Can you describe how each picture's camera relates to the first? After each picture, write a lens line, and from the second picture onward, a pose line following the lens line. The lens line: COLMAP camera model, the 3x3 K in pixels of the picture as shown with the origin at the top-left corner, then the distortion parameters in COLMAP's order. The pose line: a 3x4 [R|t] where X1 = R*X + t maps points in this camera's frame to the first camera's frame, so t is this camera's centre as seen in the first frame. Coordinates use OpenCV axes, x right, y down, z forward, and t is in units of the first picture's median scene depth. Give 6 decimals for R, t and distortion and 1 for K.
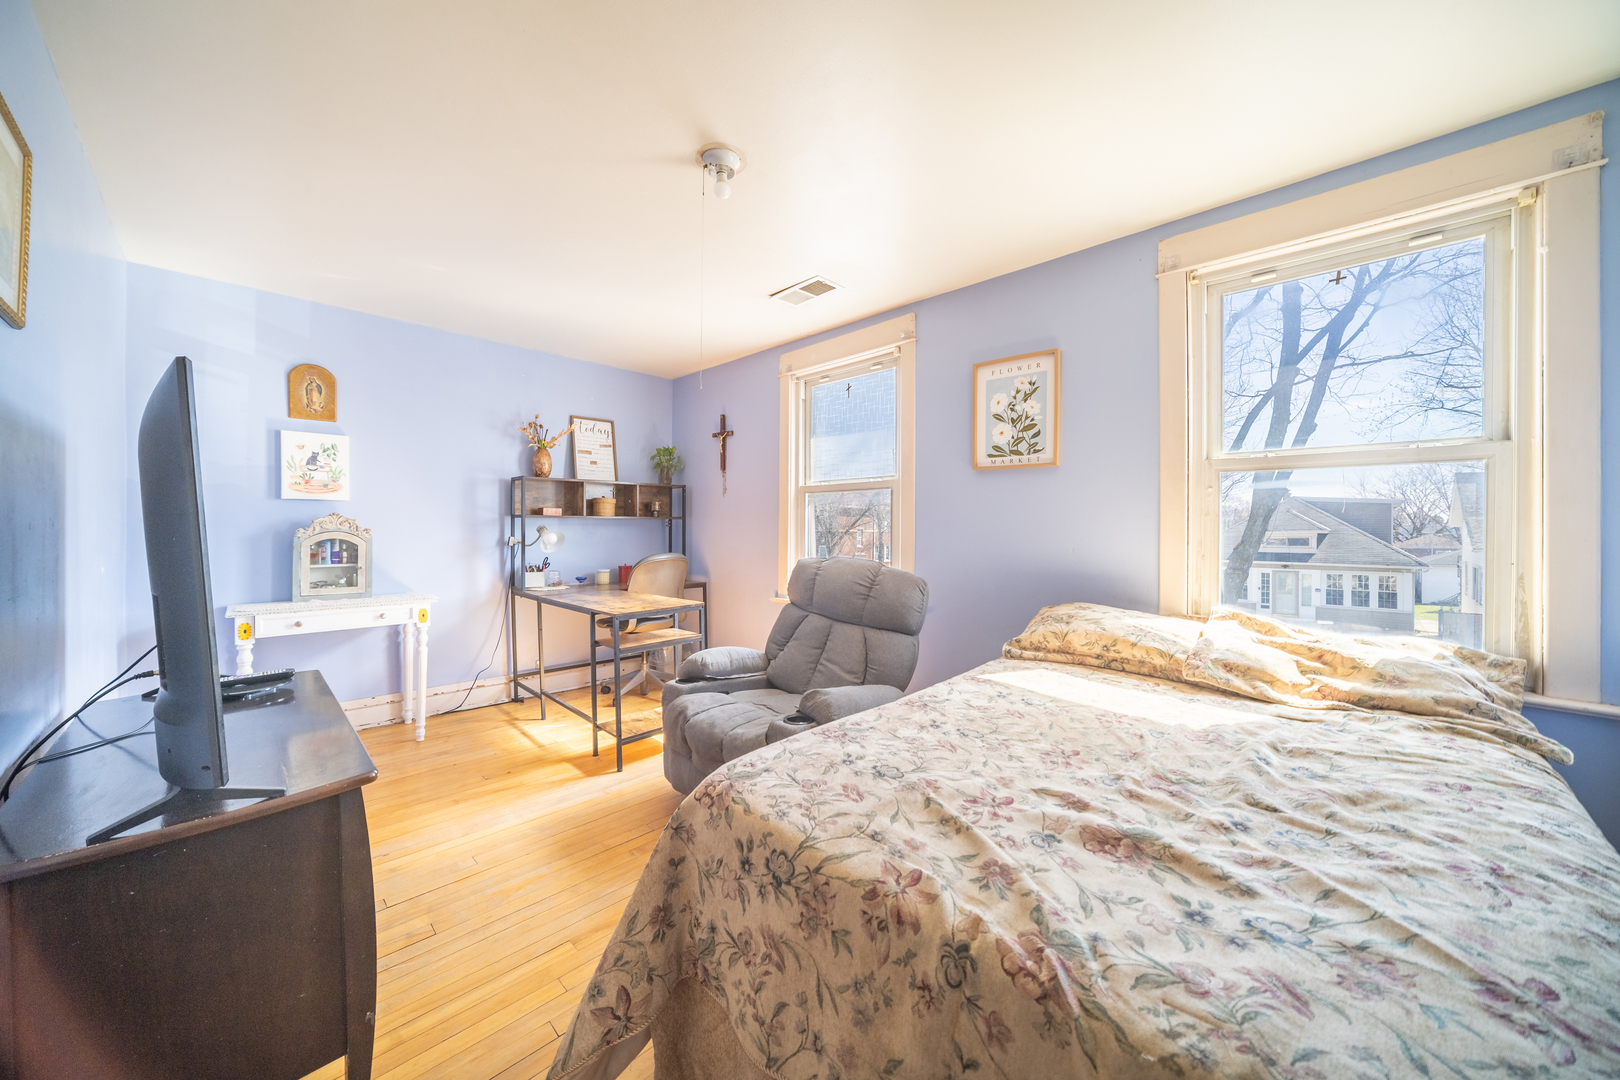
lens RADIAL K [[567.8, 0, 812.4], [0, 567.8, 529.4], [0, 0, 1]] dist [-0.011633, 0.000301]
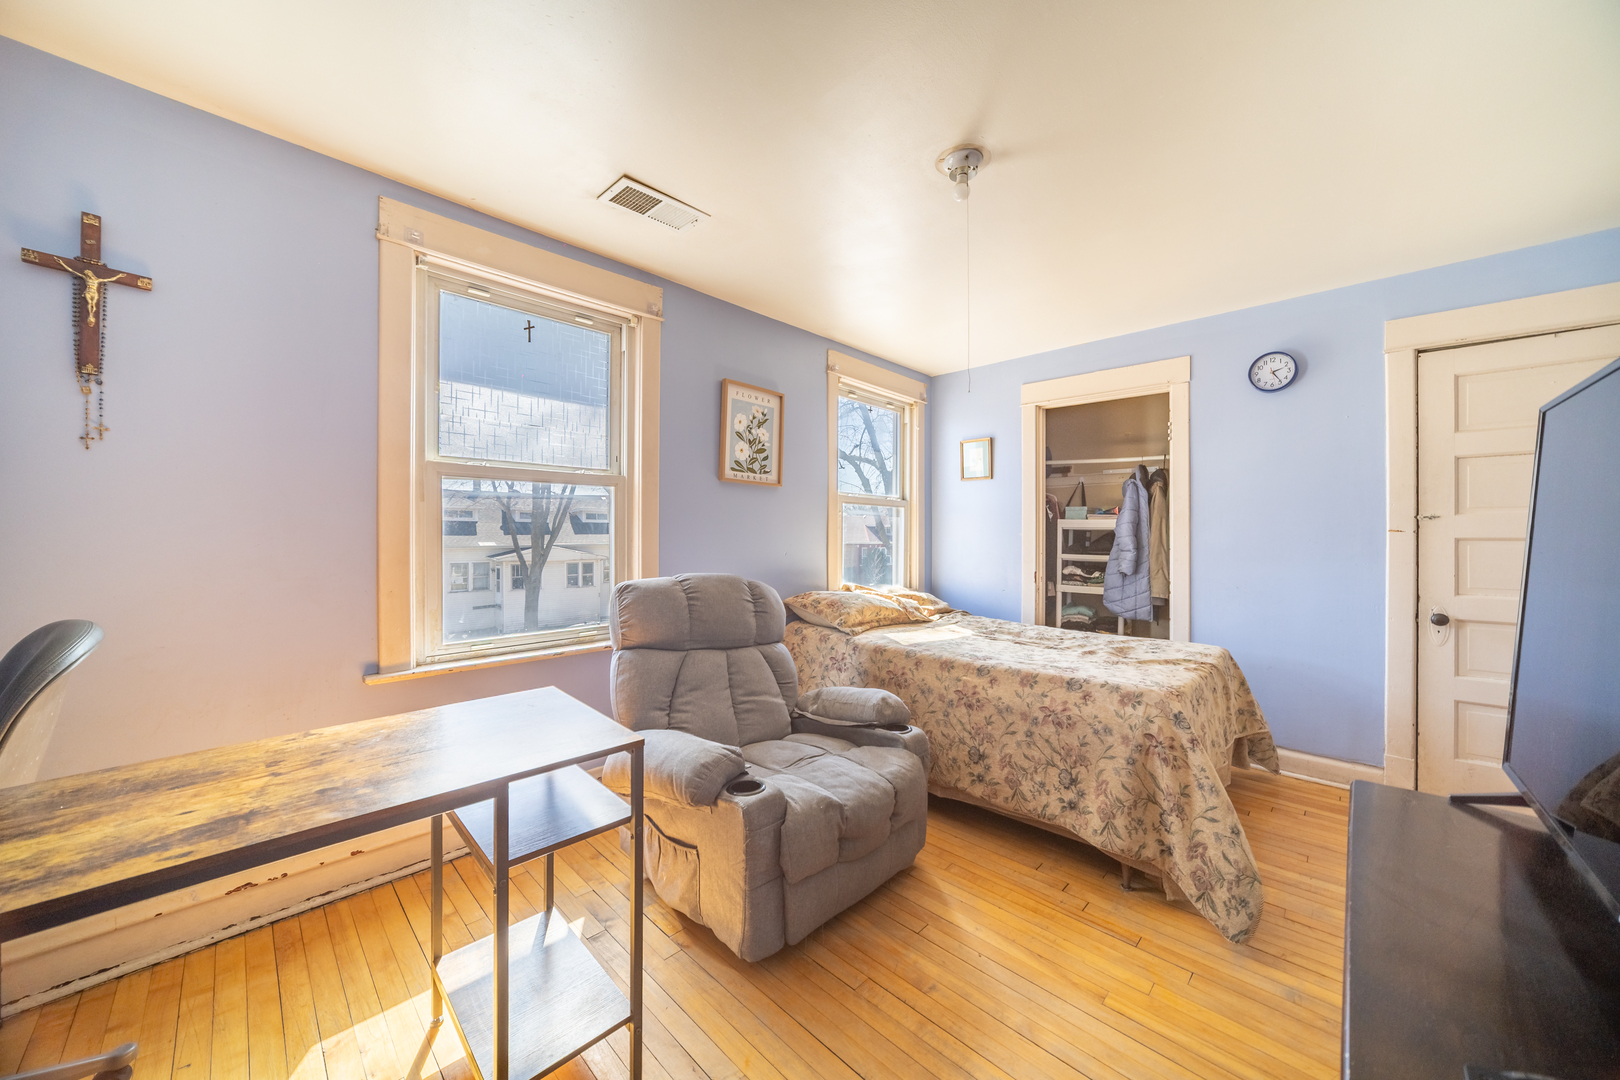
lens RADIAL K [[590.9, 0, 821.7], [0, 590.9, 532.8], [0, 0, 1]] dist [-0.018373, 0.004064]
pose [[-0.001518, -0.012740, 0.999918, -0.825603], [-0.015606, 0.999797, 0.012715, -0.026384], [-0.999877, -0.015585, -0.001717, 0.848362]]
